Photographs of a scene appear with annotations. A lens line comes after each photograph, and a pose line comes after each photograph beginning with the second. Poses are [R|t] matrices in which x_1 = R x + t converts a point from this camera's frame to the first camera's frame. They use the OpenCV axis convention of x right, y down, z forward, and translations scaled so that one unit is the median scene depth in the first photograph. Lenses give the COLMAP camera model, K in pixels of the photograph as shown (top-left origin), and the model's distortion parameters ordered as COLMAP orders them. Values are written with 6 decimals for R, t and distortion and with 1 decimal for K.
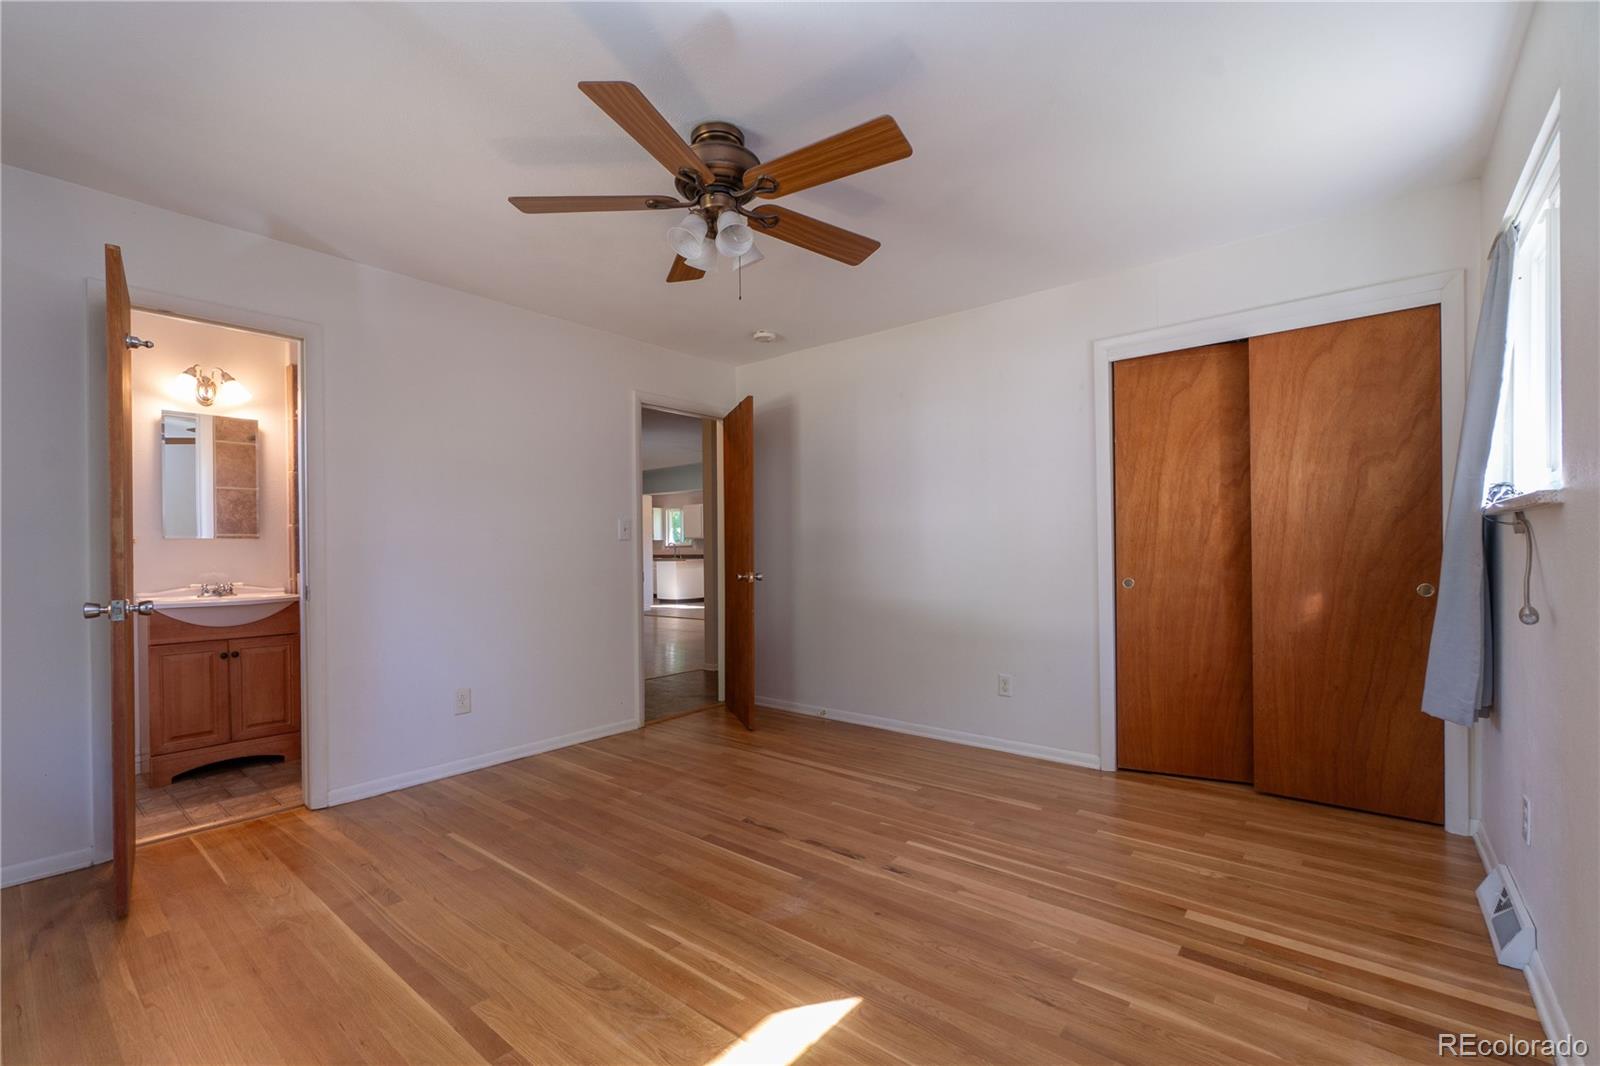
lens RADIAL K [[687.2, 0, 798.5], [0, 687.2, 546.0], [0, 0, 1]] dist [0.002707, -0.000157]
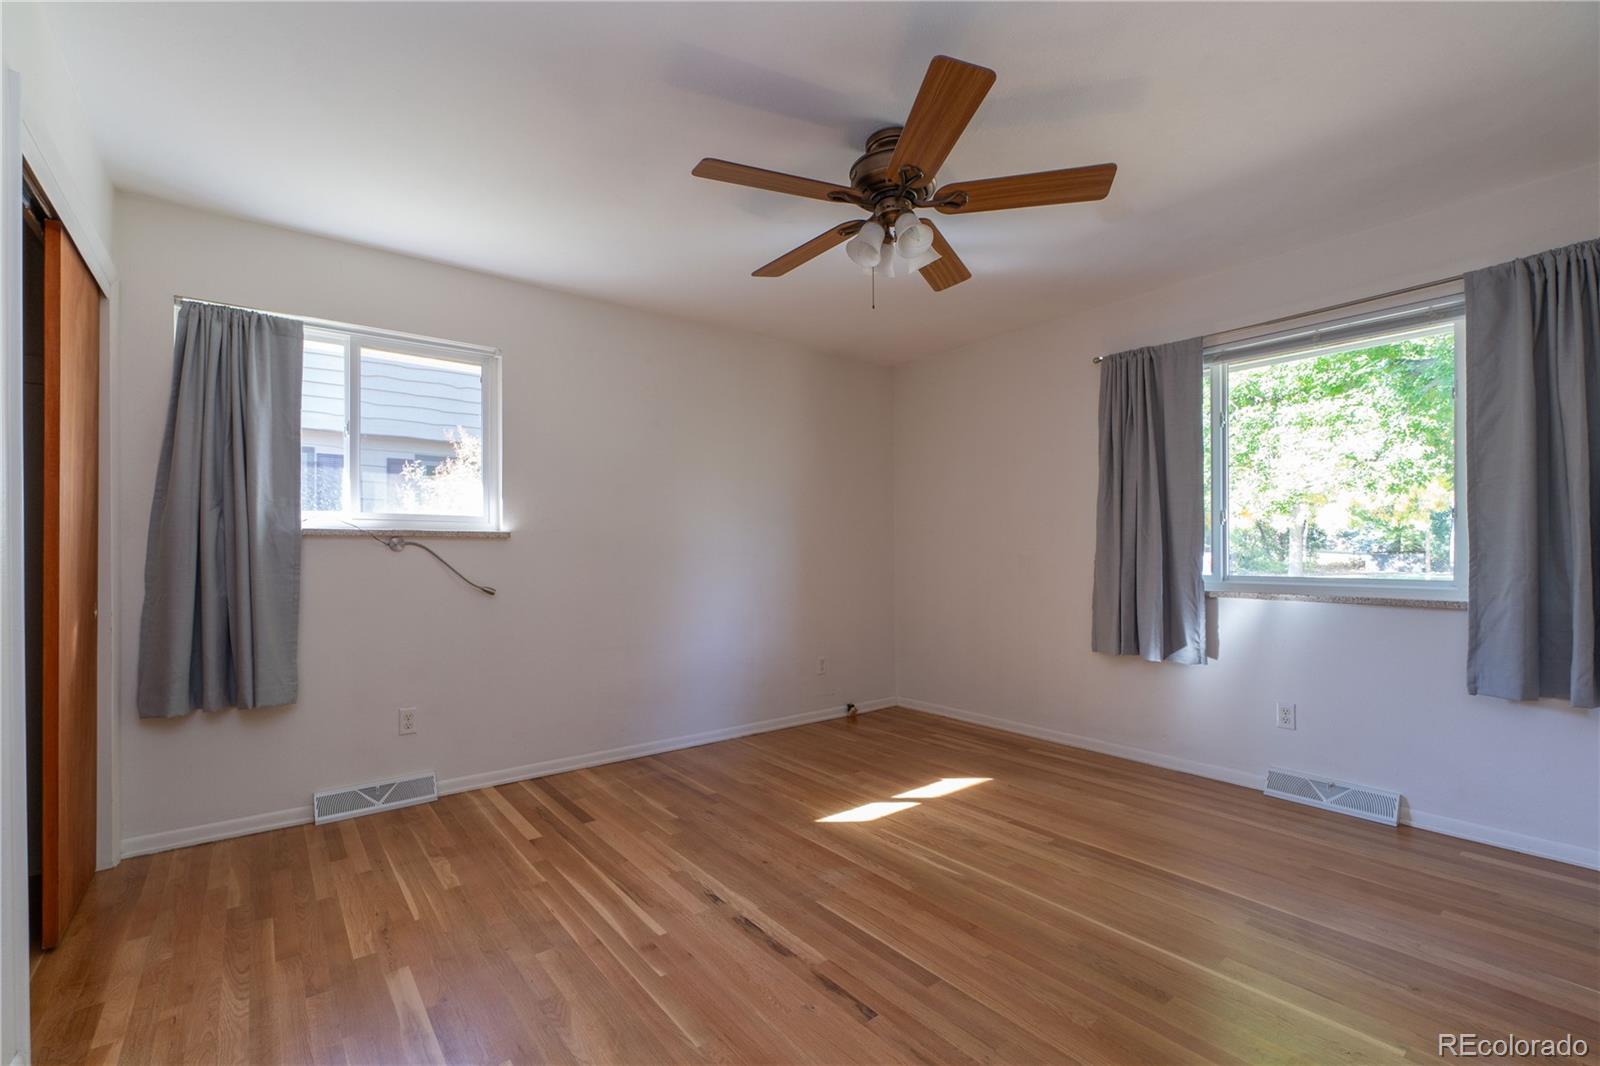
lens RADIAL K [[687.2, 0, 801.3], [0, 687.2, 544.5], [0, 0, 1]] dist [0.002707, -0.000157]
pose [[-0.977812, 0.014902, 0.208952, -0.188583], [0.011214, 0.999760, -0.018827, 0.013066], [-0.209182, -0.016066, -0.977745, 2.033208]]
